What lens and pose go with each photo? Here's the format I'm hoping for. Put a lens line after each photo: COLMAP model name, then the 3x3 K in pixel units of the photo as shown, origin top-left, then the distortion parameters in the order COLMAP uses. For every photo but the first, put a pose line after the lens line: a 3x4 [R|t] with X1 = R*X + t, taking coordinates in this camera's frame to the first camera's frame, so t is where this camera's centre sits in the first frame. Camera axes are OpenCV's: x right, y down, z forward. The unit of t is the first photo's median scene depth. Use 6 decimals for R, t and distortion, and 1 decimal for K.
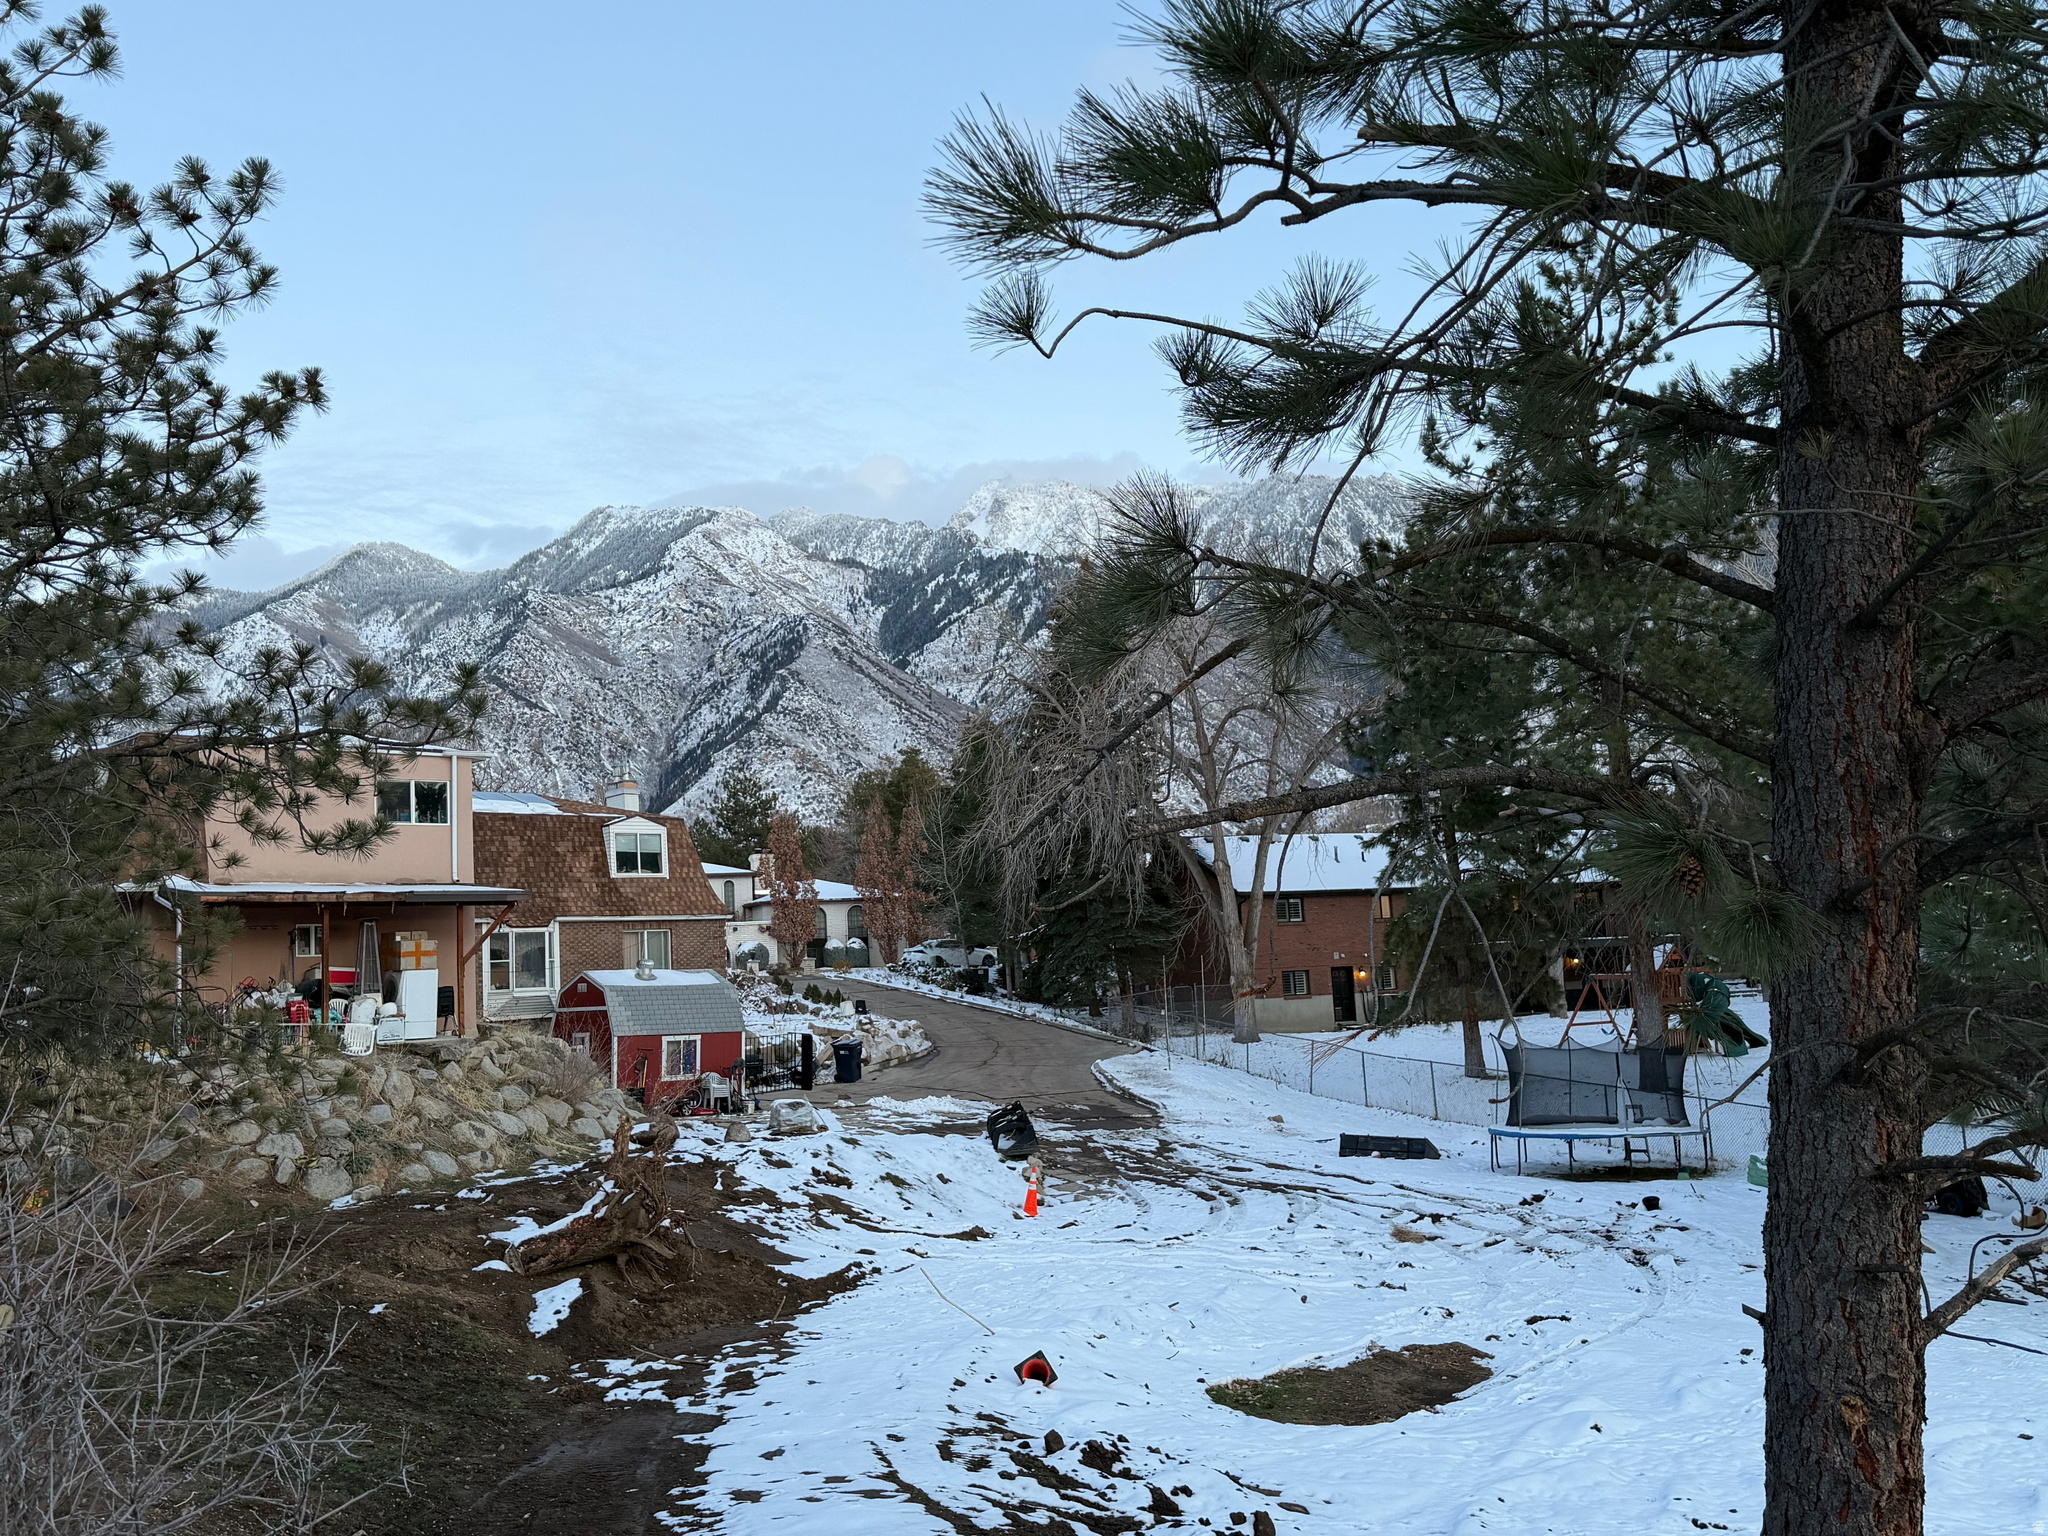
lens RADIAL K [[1867.7, 0, 1019.2], [0, 1867.7, 758.7], [0, 0, 1]] dist [0.100507, 0.000144]
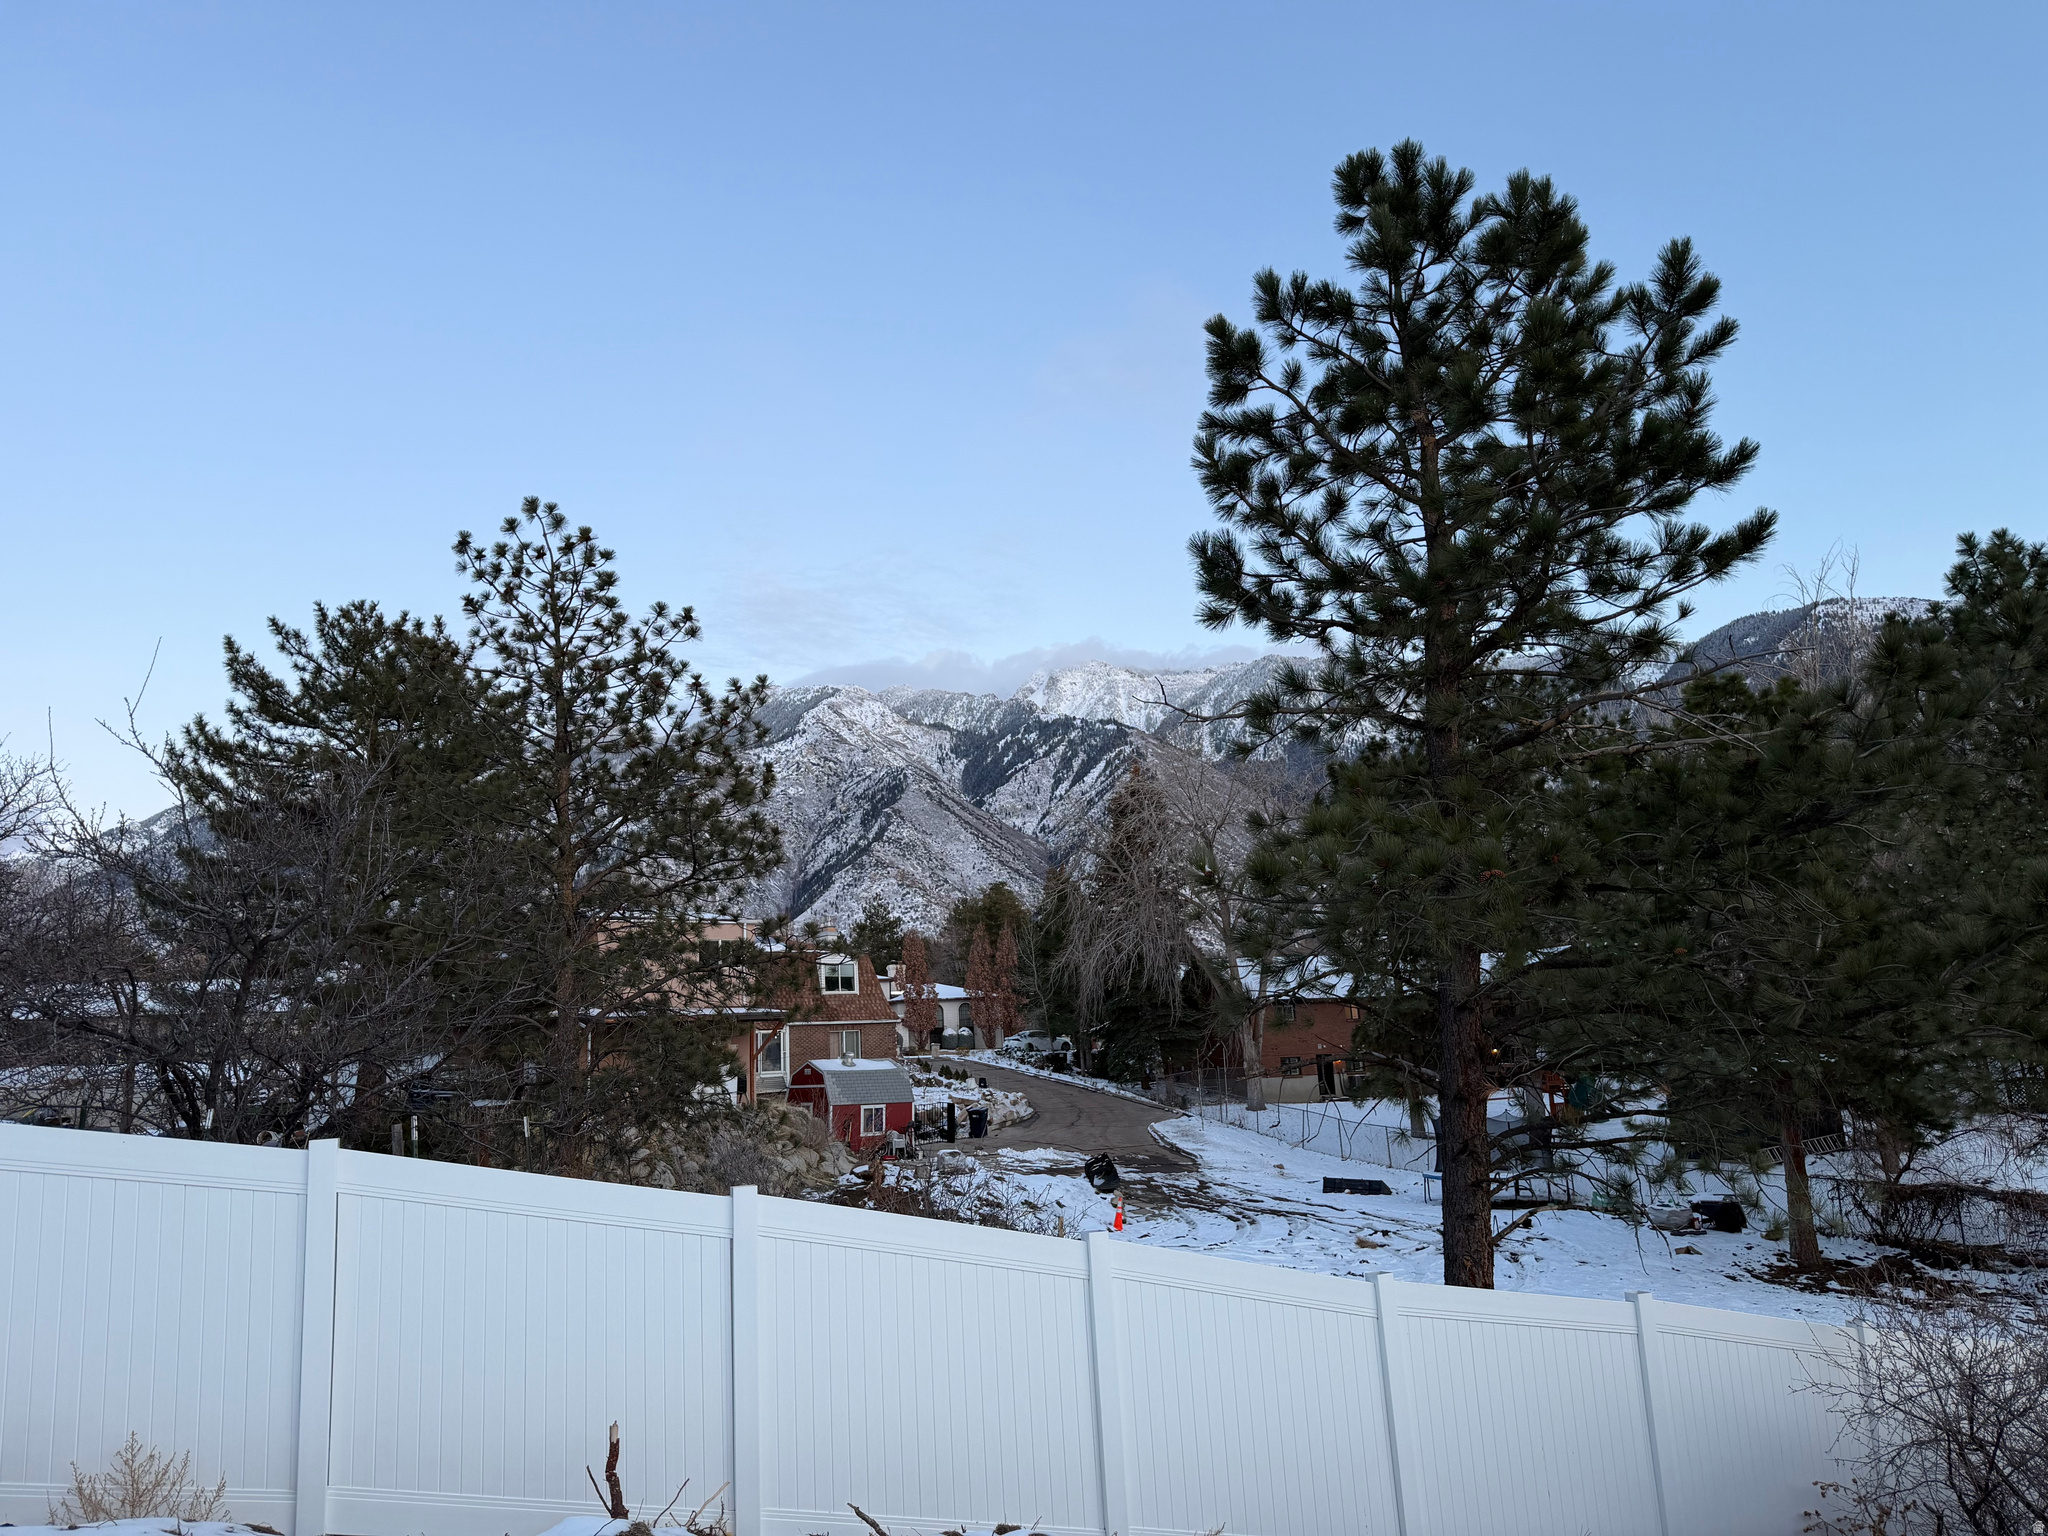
lens RADIAL K [[1445.9, 0, 994.4], [0, 1445.9, 739.6], [0, 0, 1]] dist [0.069619, -0.097115]
pose [[0.998645, -0.008016, -0.051426, -0.015763], [0.003140, 0.995549, -0.094191, -0.021888], [0.051952, 0.093902, 0.994225, -0.113438]]
